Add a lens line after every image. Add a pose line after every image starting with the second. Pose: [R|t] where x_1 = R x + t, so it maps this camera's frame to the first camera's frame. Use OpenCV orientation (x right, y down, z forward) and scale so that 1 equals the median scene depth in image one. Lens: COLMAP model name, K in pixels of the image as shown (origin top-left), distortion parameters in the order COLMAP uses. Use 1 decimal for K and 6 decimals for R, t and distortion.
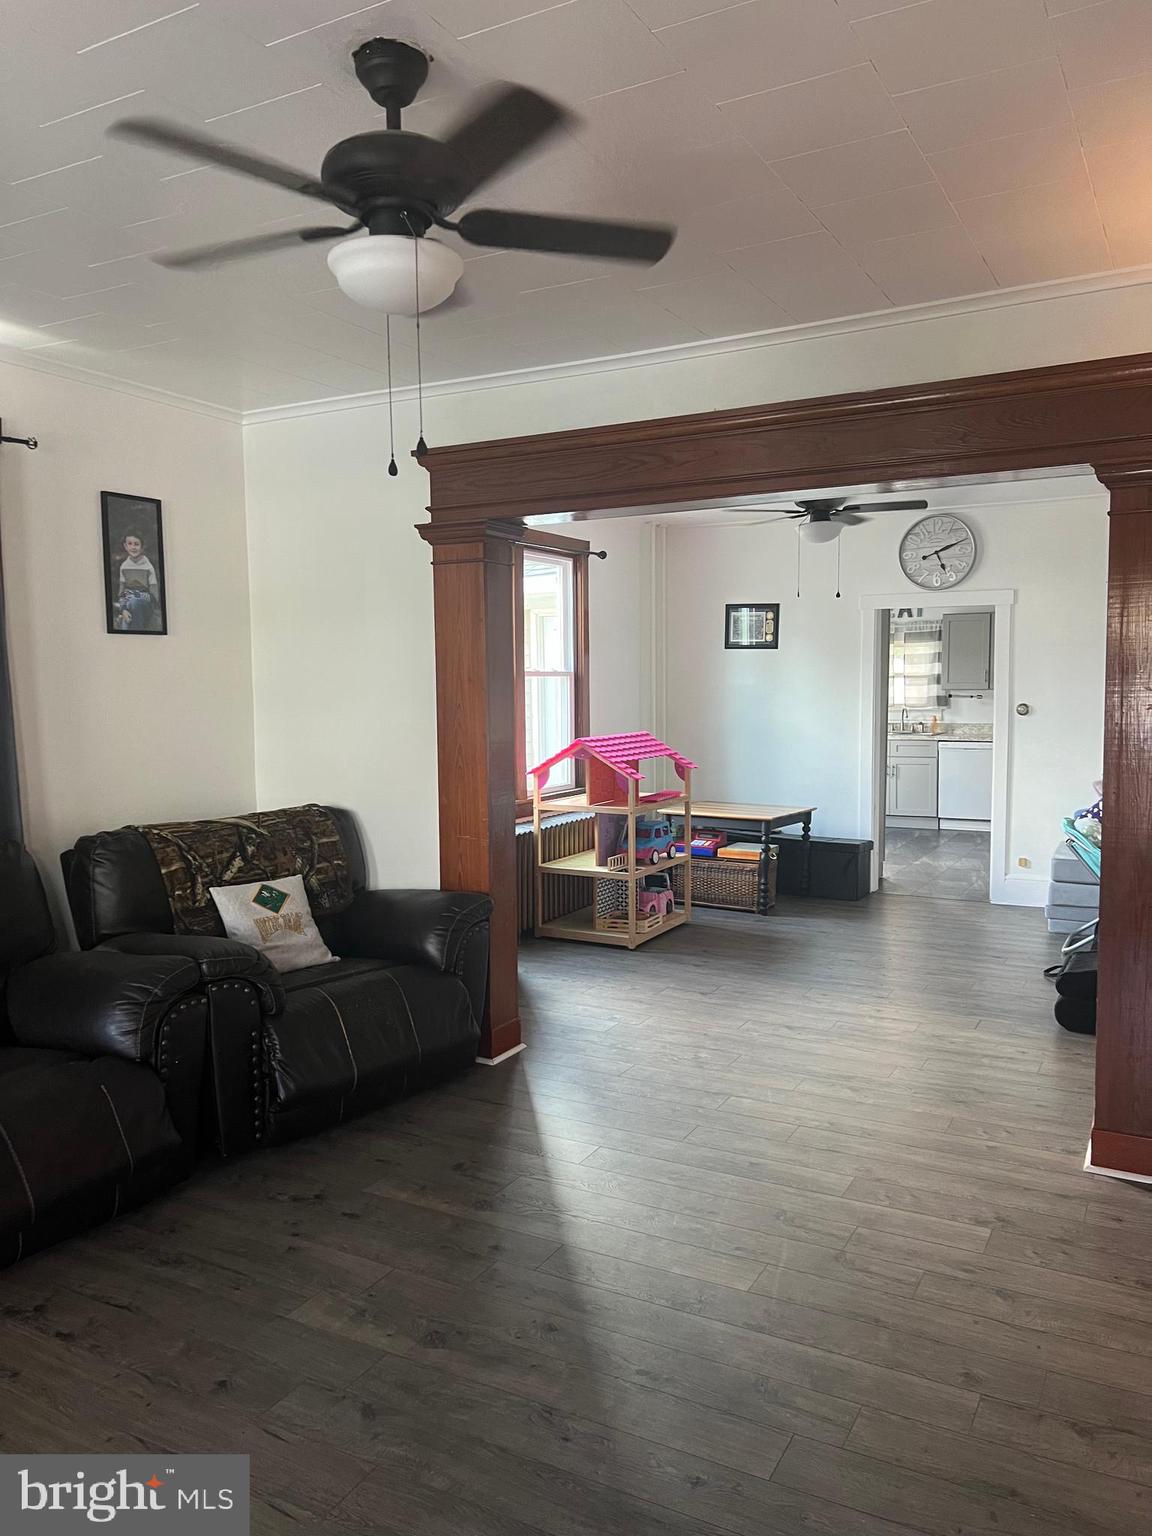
lens RADIAL K [[1153.4, 0, 580.3], [0, 1153.4, 773.0], [0, 0, 1]] dist [0.095037, -0.157099]
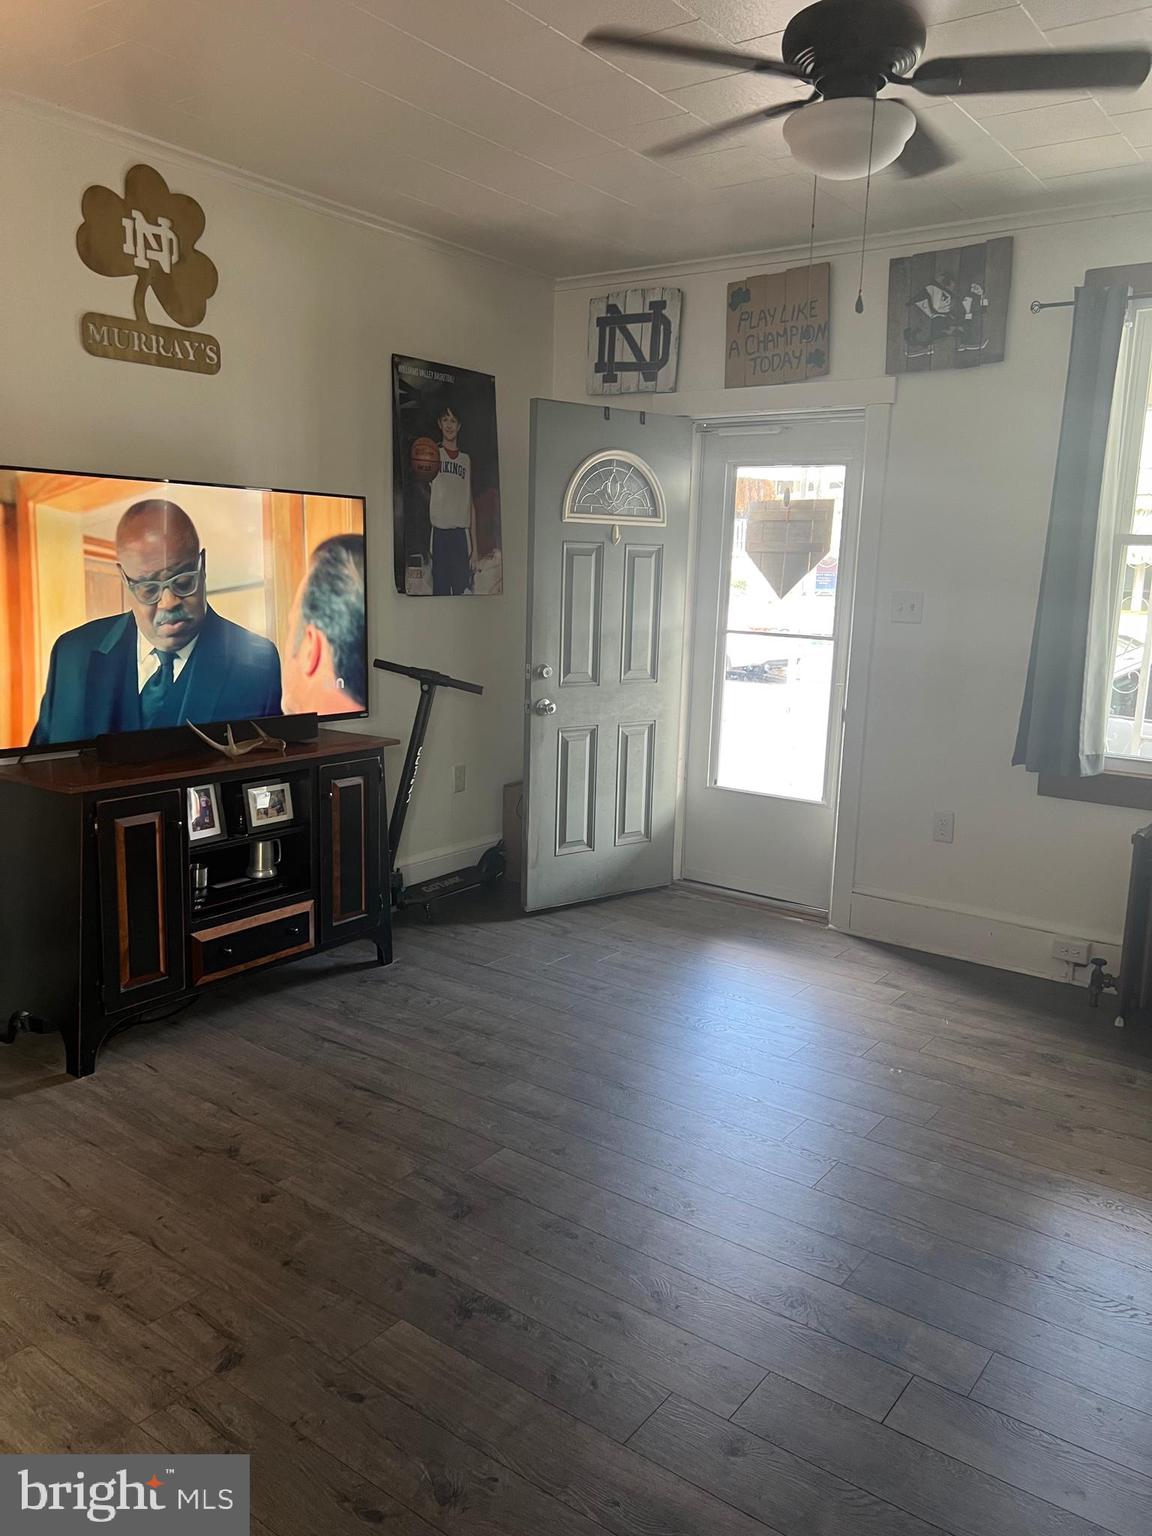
lens RADIAL K [[1153.4, 0, 580.3], [0, 1153.4, 773.0], [0, 0, 1]] dist [0.095037, -0.157099]
pose [[-0.990174, -0.044188, 0.132678, -0.033756], [-0.007808, 0.964754, 0.263038, -0.060677], [-0.139624, 0.259417, -0.955619, 0.851345]]
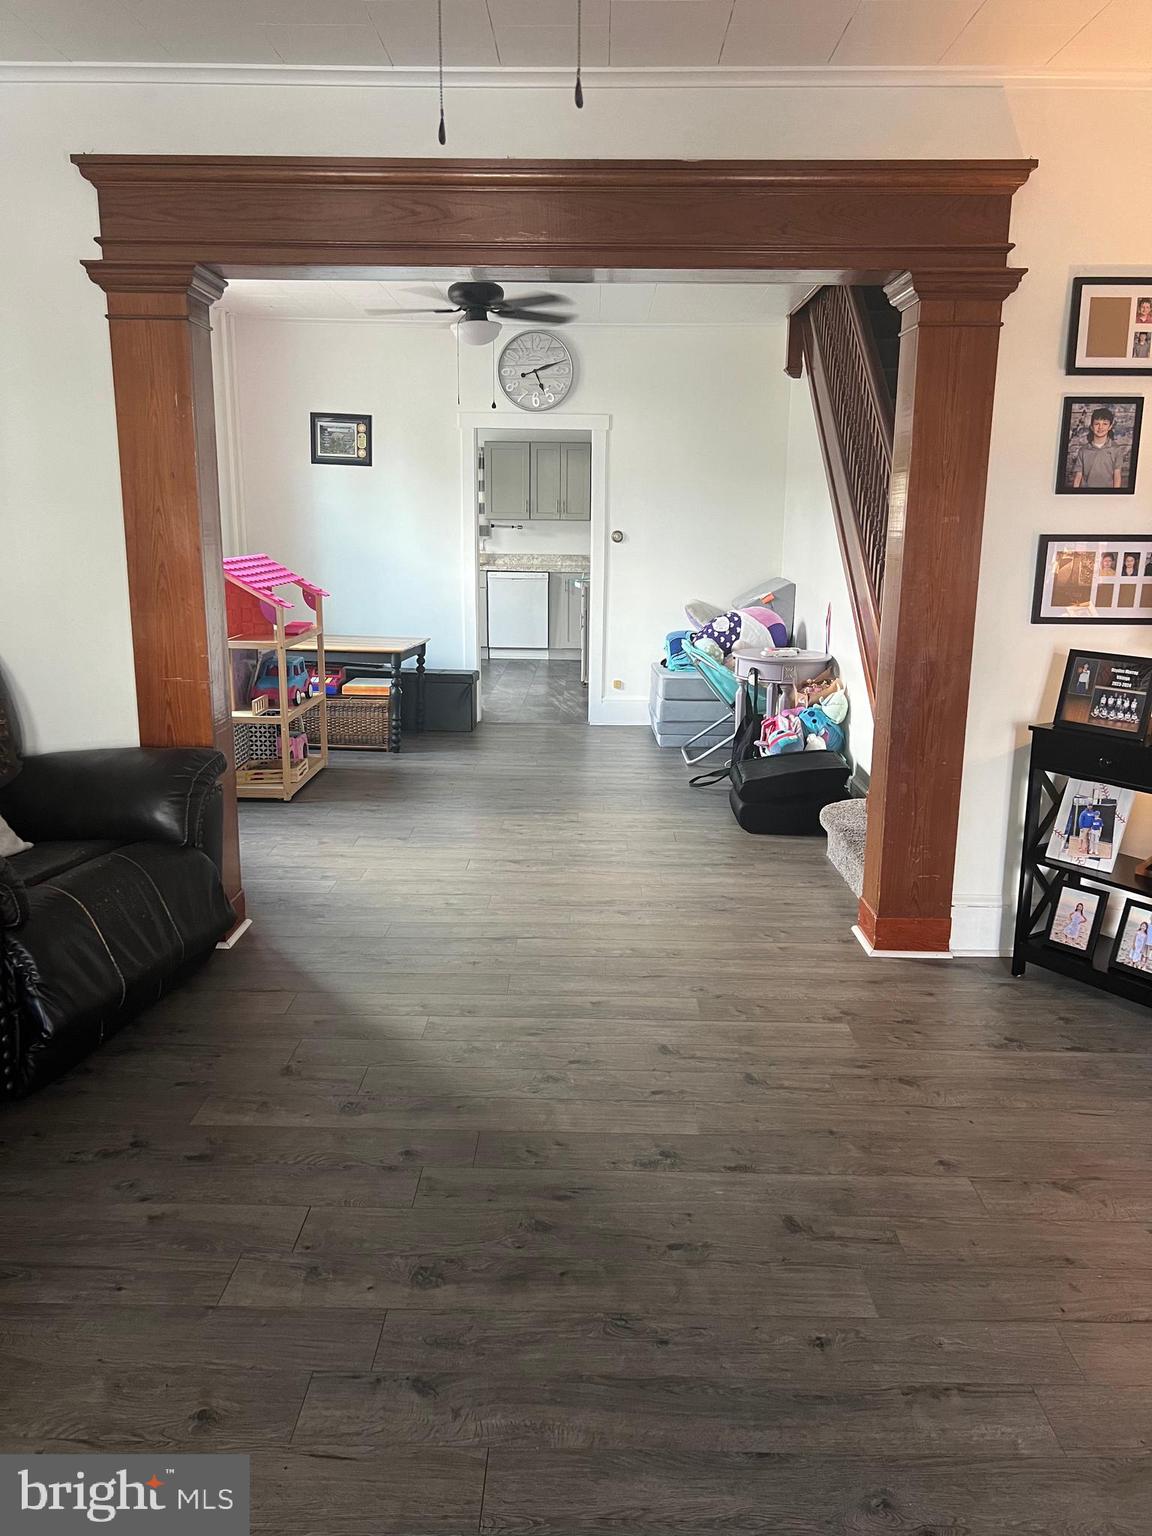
lens RADIAL K [[1153.1, 0, 572.8], [0, 1153.1, 742.9], [0, 0, 1]] dist [0.187056, -0.271823]
pose [[0.886060, -0.071182, 0.458073, -0.189157], [0.019005, 0.992888, 0.117528, 0.007427], [-0.463181, -0.095431, 0.881111, 0.123215]]
